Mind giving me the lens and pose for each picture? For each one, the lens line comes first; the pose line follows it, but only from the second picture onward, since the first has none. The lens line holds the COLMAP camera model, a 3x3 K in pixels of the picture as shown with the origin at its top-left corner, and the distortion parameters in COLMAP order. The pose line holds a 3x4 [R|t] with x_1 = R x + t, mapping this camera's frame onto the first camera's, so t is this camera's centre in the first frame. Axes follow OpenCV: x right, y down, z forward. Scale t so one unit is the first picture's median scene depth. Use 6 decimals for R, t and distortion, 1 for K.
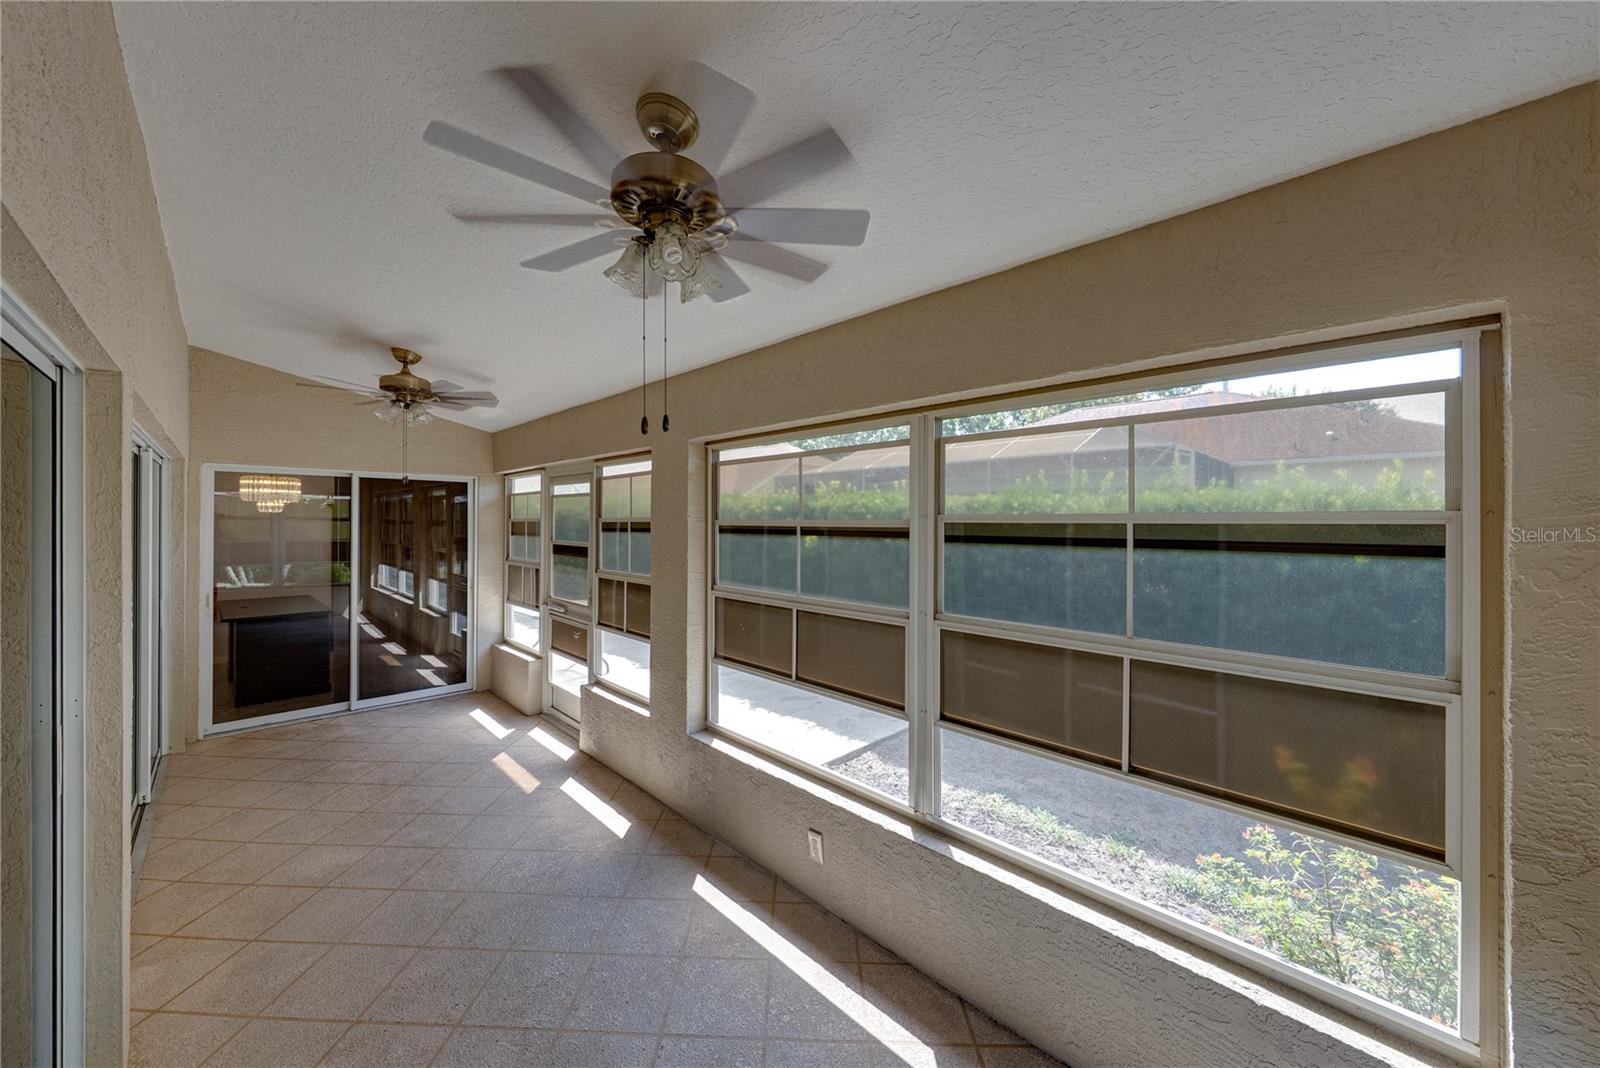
lens RADIAL K [[584.5, 0, 800.9], [0, 584.5, 535.1], [0, 0, 1]] dist [0.002231, 0.000237]
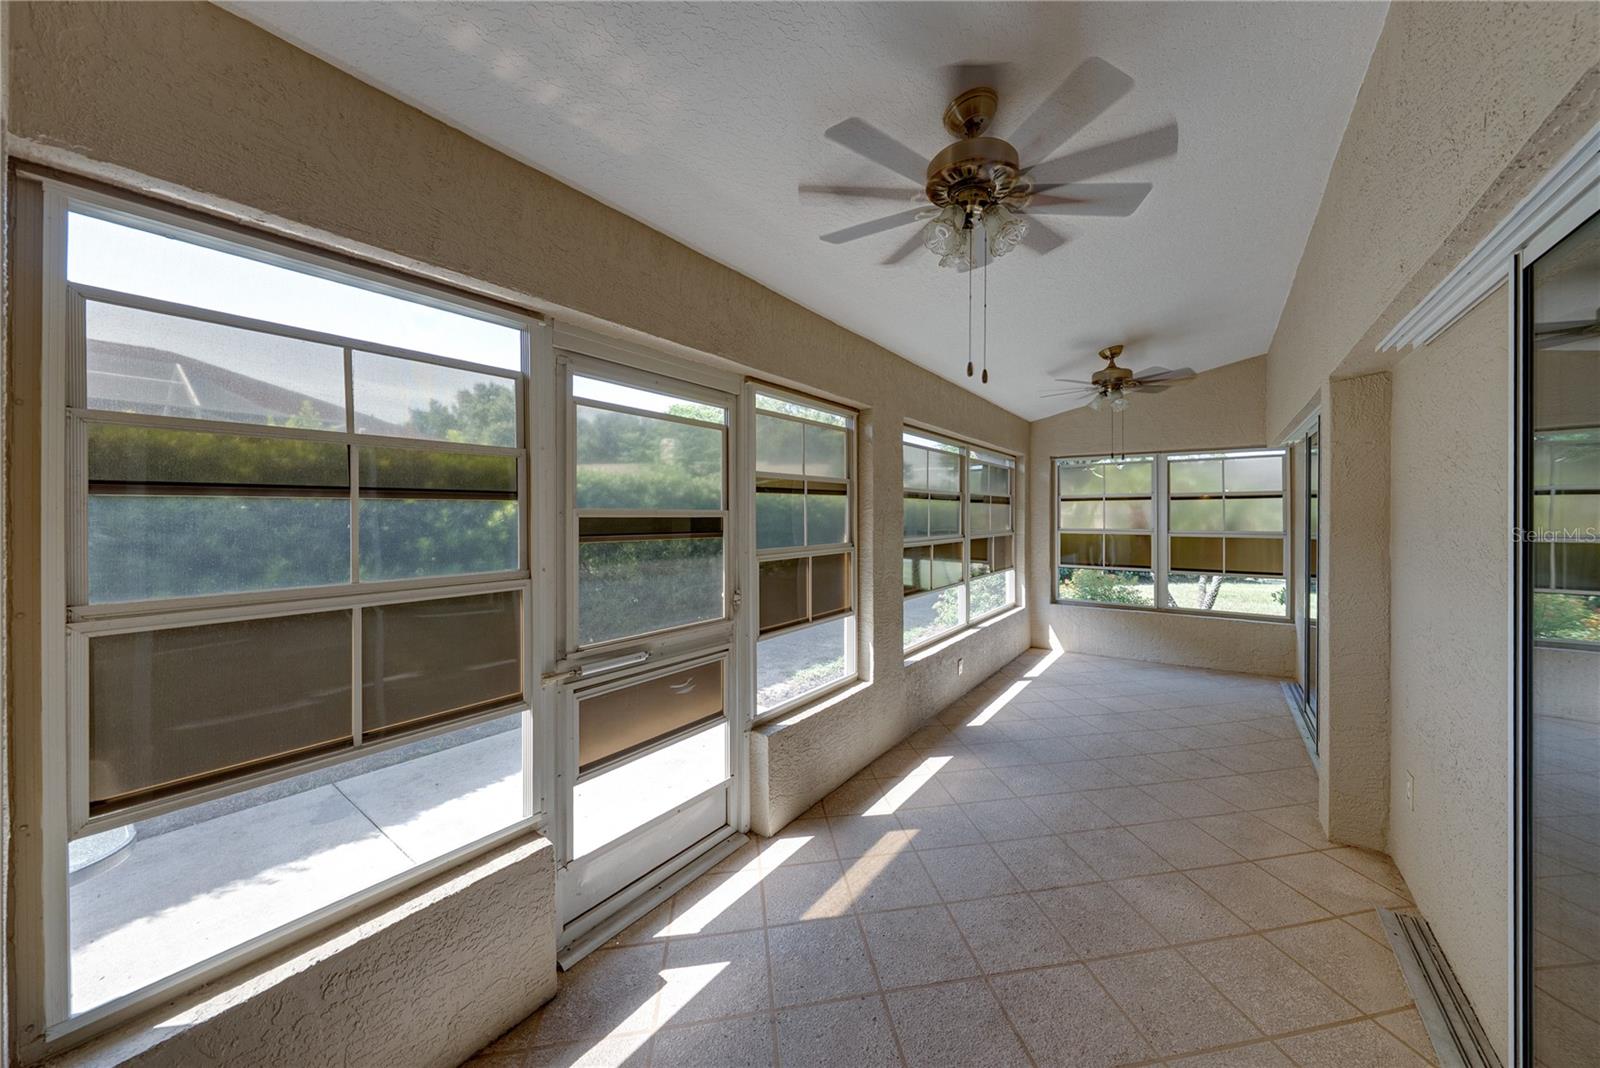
lens RADIAL K [[546.2, 0, 801.6], [0, 546.2, 529.7], [0, 0, 1]] dist [-0.004351, -0.000448]
pose [[-0.154896, -0.025650, 0.987598, -1.102601], [0.022824, 0.999303, 0.029533, 0.021736], [-0.987667, 0.027115, -0.154203, 1.210773]]
